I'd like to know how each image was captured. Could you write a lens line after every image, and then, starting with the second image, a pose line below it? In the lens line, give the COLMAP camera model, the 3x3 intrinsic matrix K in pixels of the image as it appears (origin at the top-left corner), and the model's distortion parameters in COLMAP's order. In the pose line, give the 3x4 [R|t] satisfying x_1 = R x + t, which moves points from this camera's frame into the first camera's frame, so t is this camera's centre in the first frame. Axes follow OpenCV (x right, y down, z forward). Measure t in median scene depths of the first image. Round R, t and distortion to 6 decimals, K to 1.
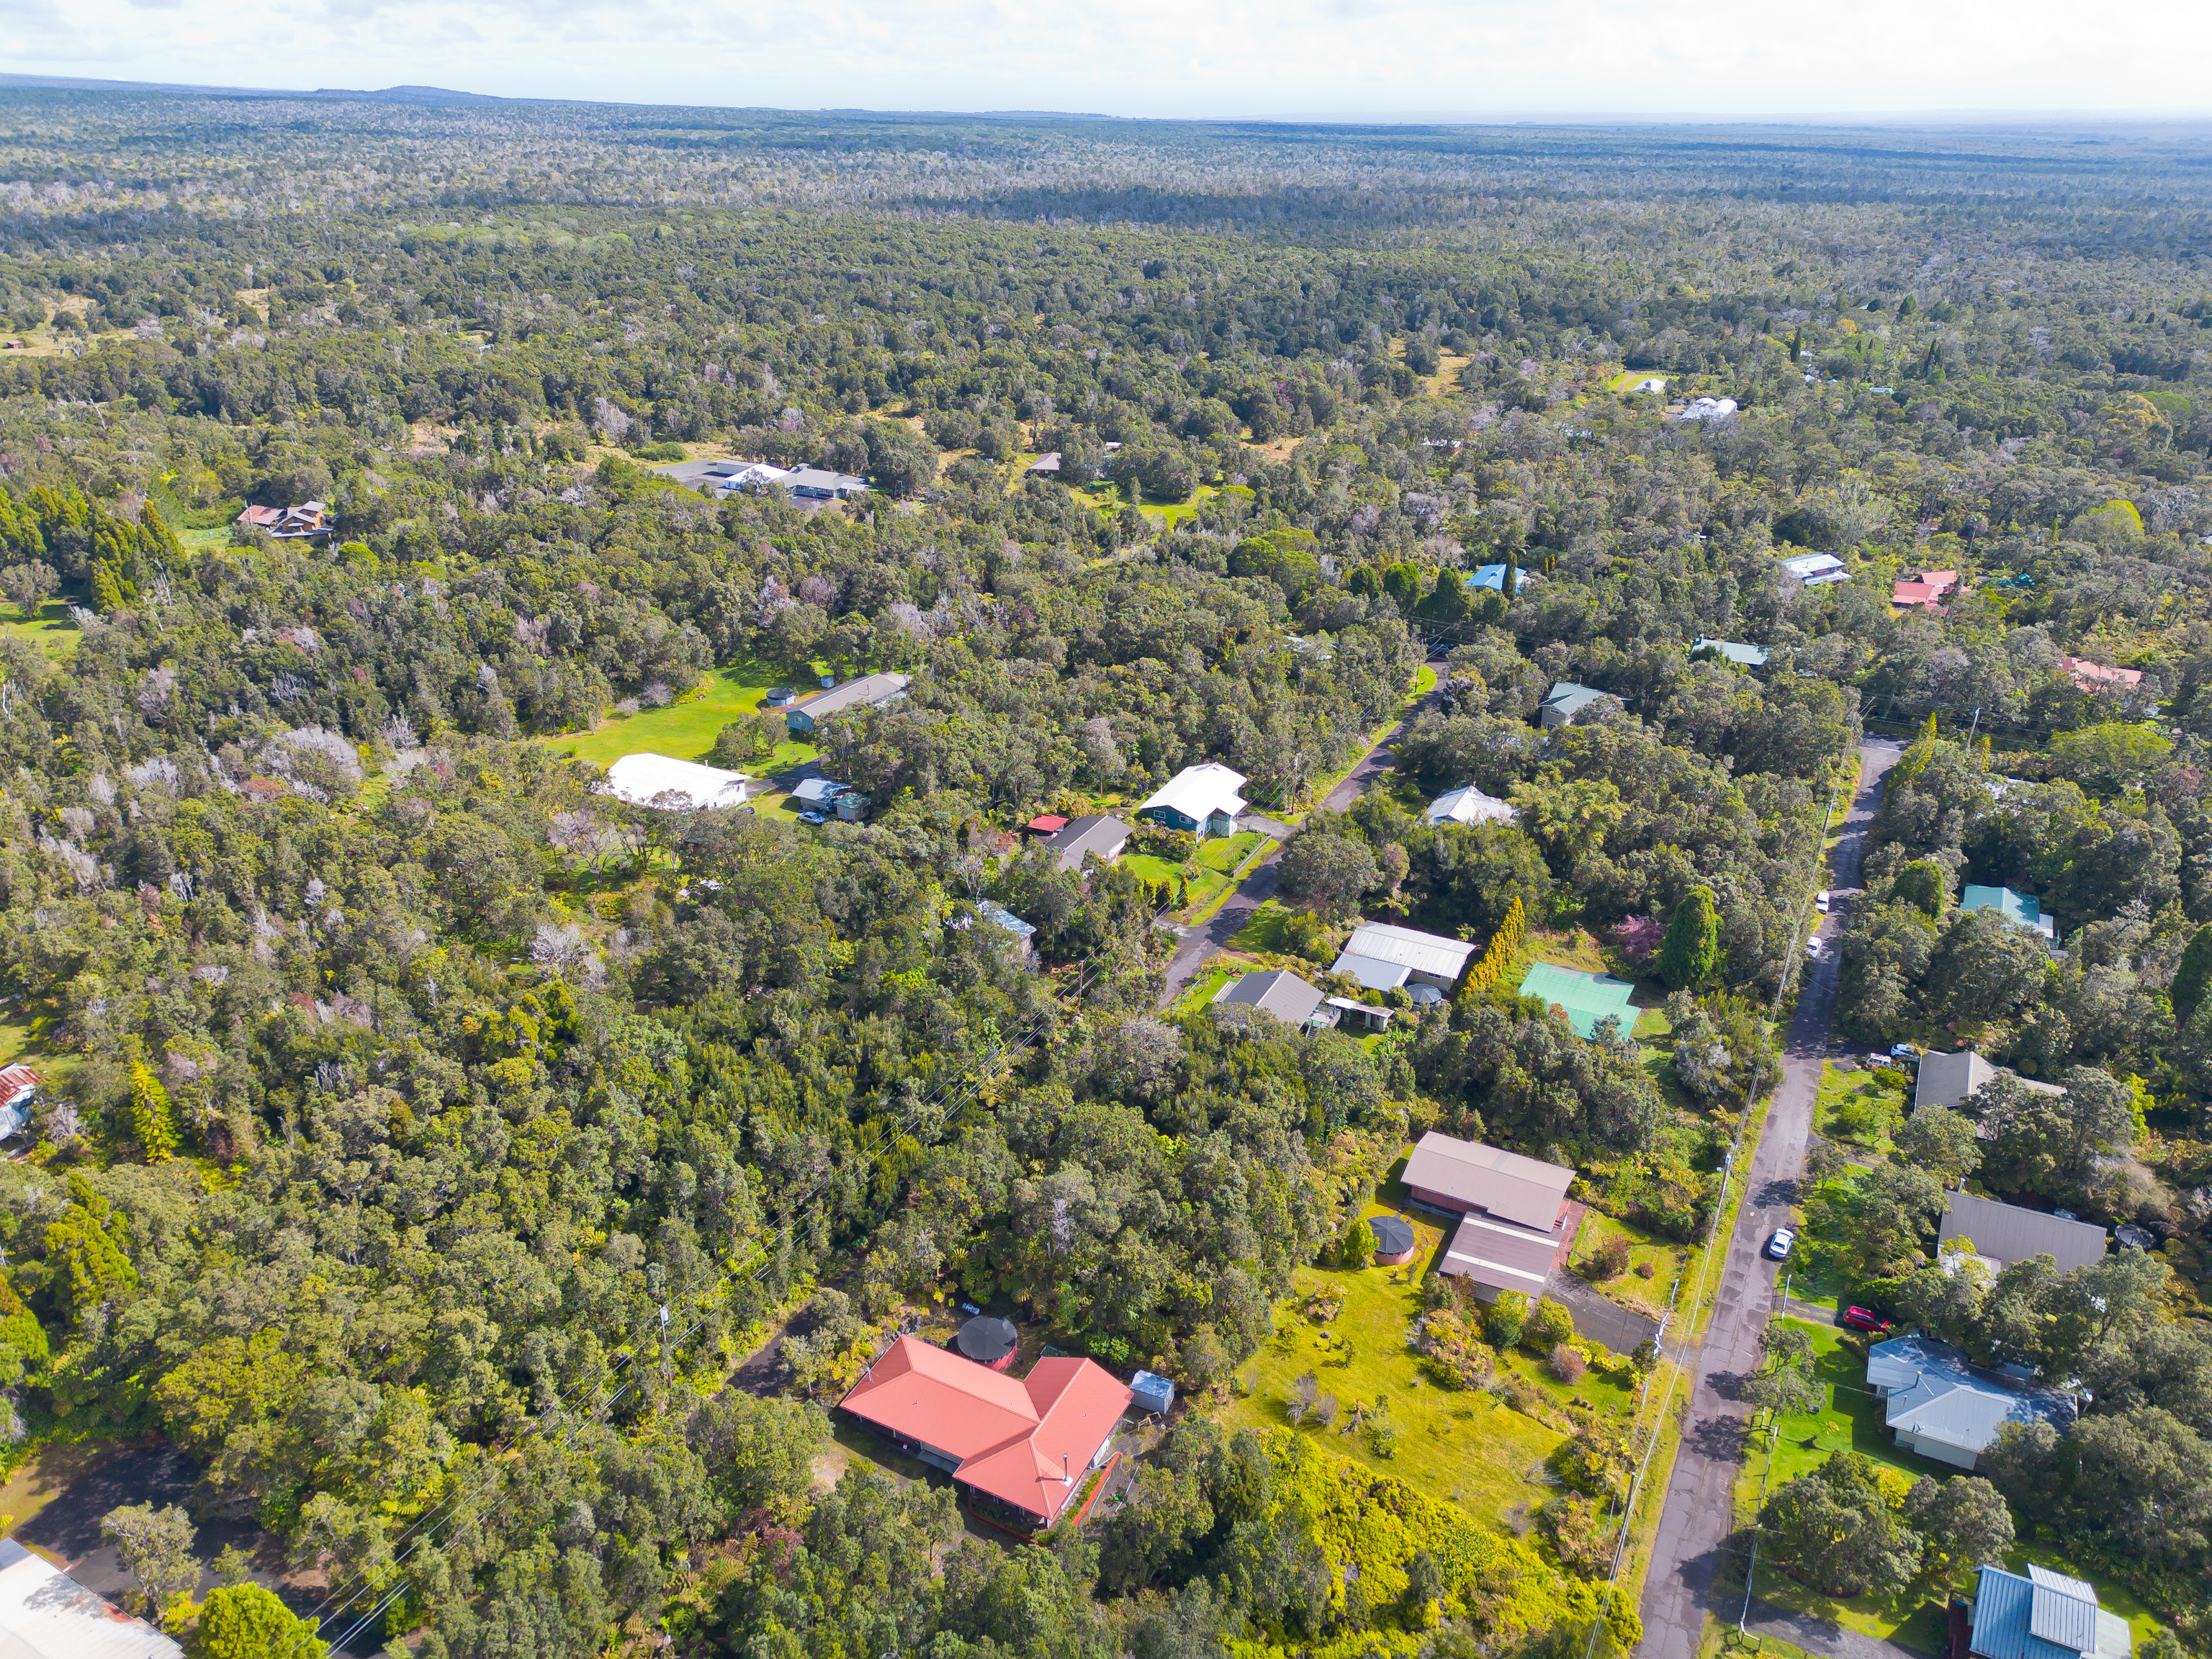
lens RADIAL K [[1588.5, 0, 1118.1], [0, 1588.5, 831.3], [0, 0, 1]] dist [0.025312, -0.015209]
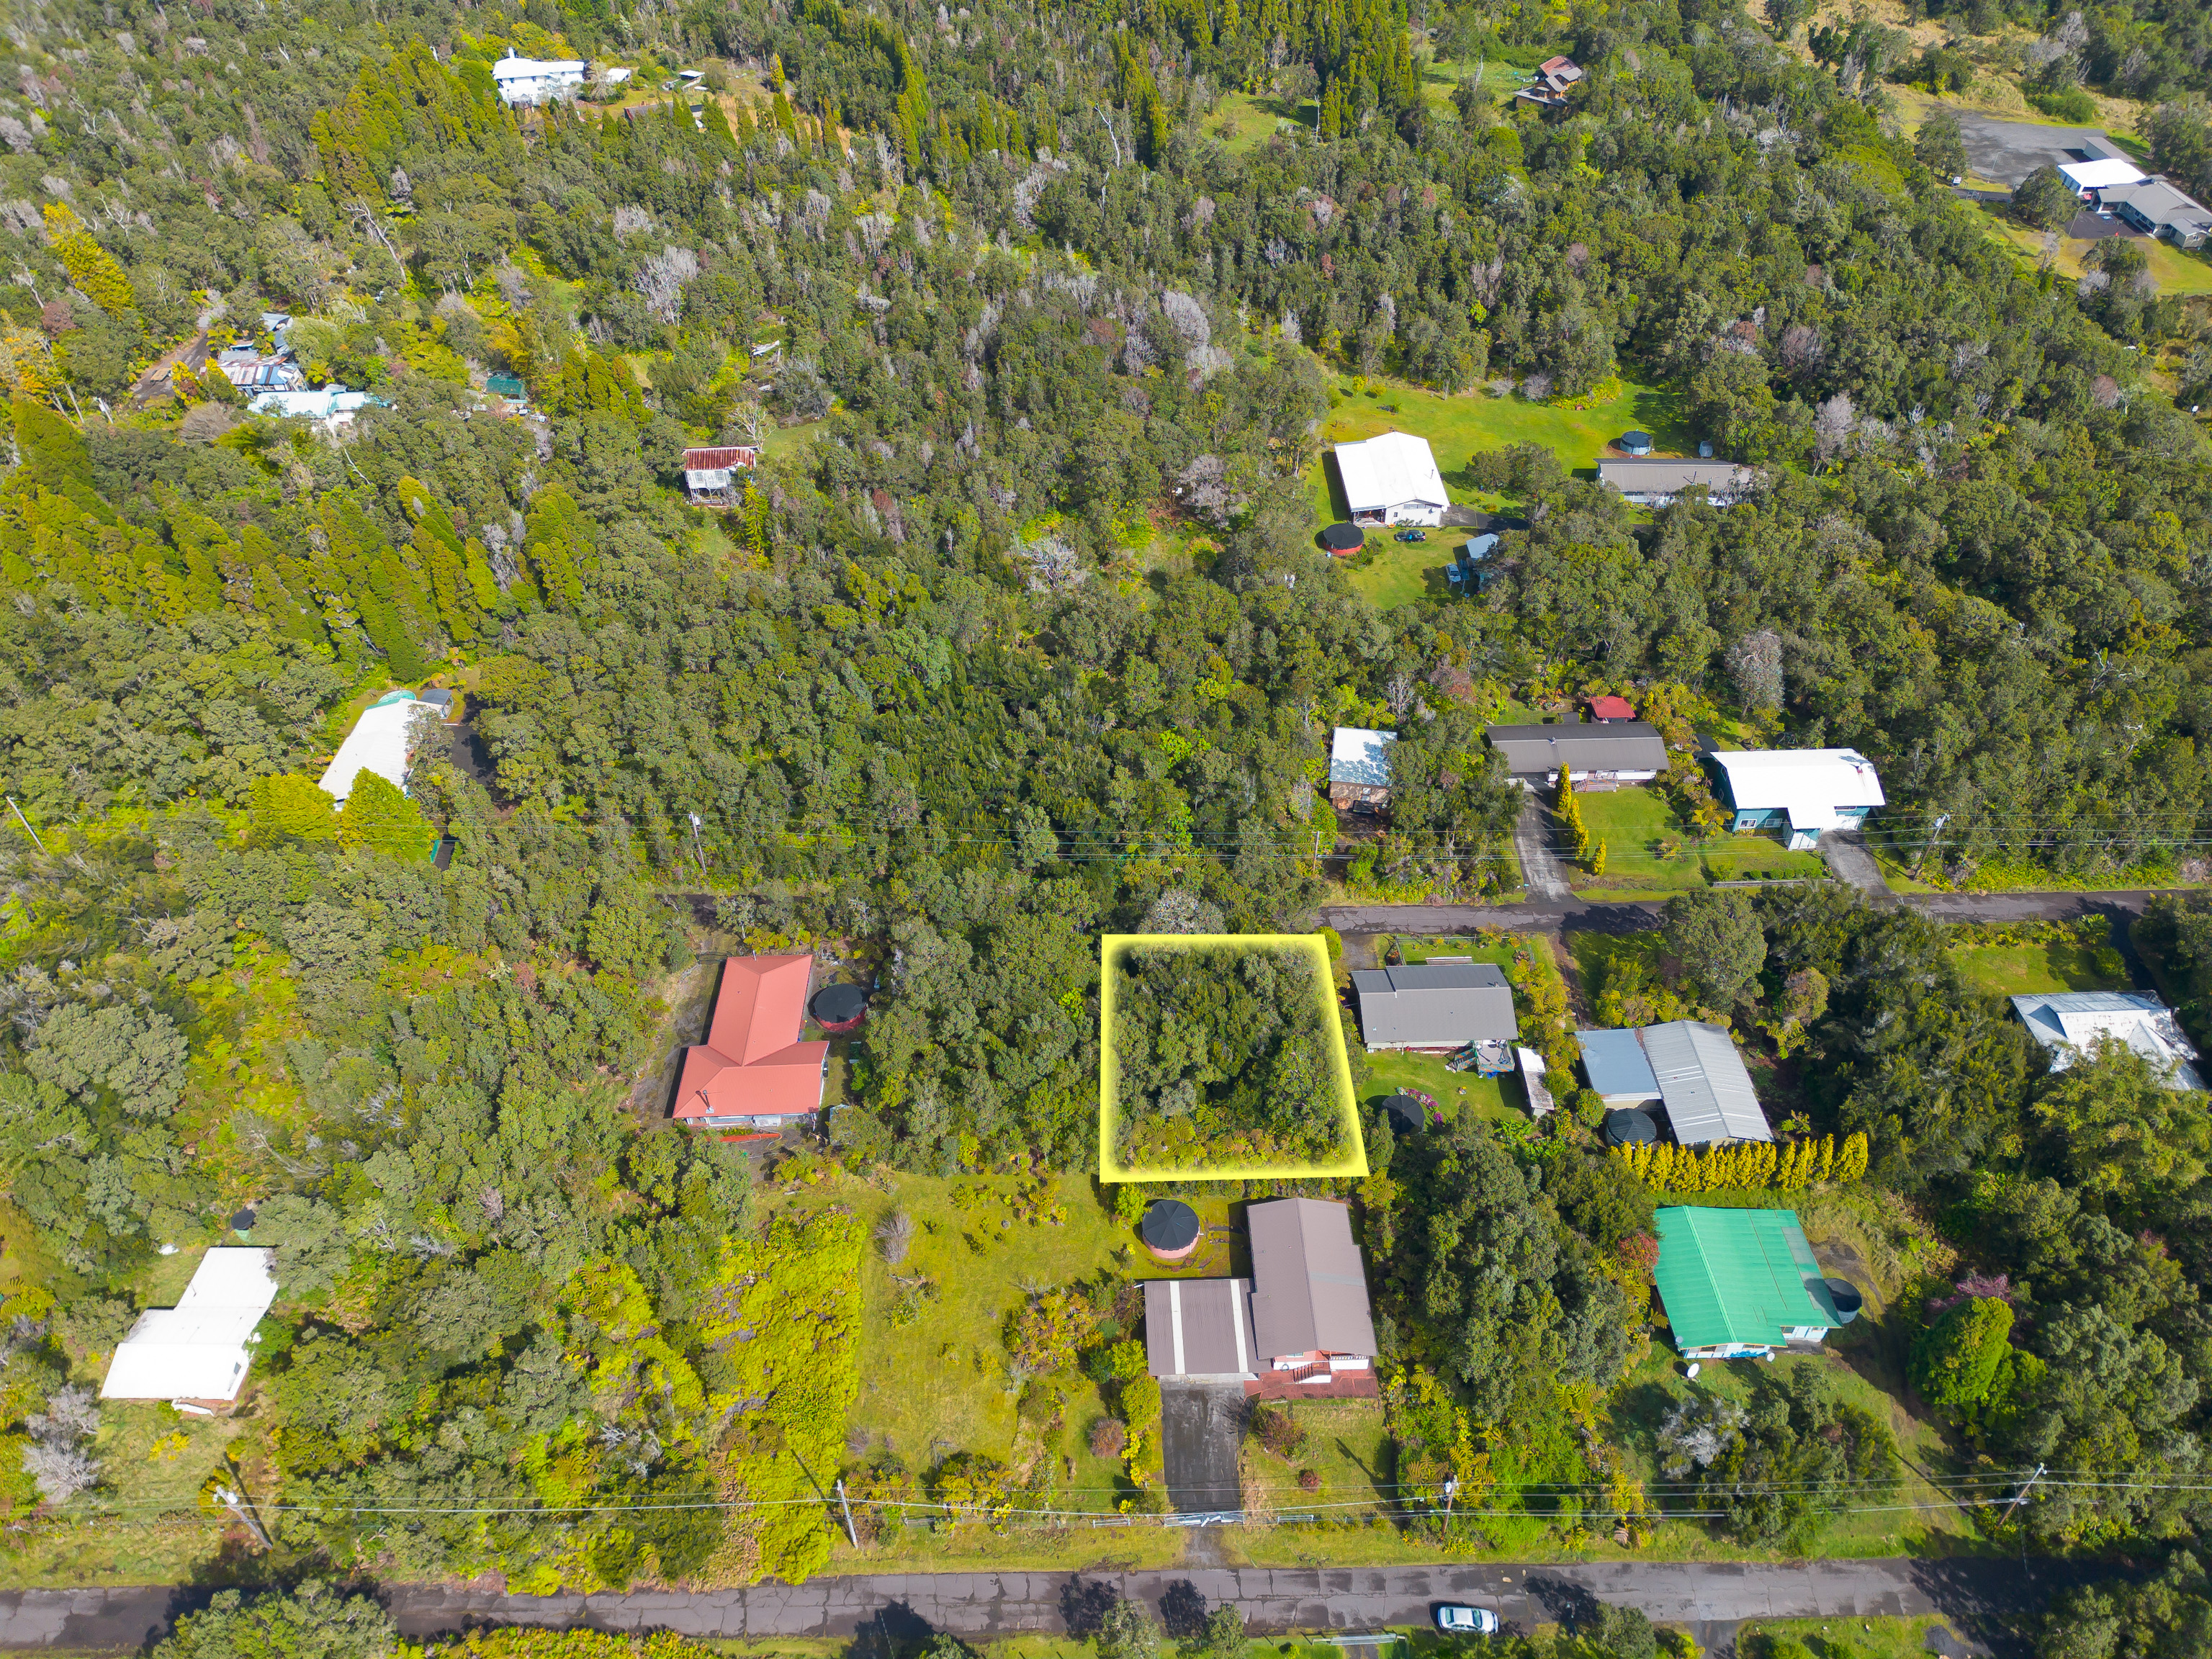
lens RADIAL K [[1588.5, 0, 1099.4], [0, 1588.5, 825.6], [0, 0, 1]] dist [0.025312, -0.015209]
pose [[0.465670, 0.581854, -0.666781, 0.441480], [-0.359186, 0.812878, 0.458493, -0.250731], [0.808788, 0.025992, 0.587526, 0.266939]]
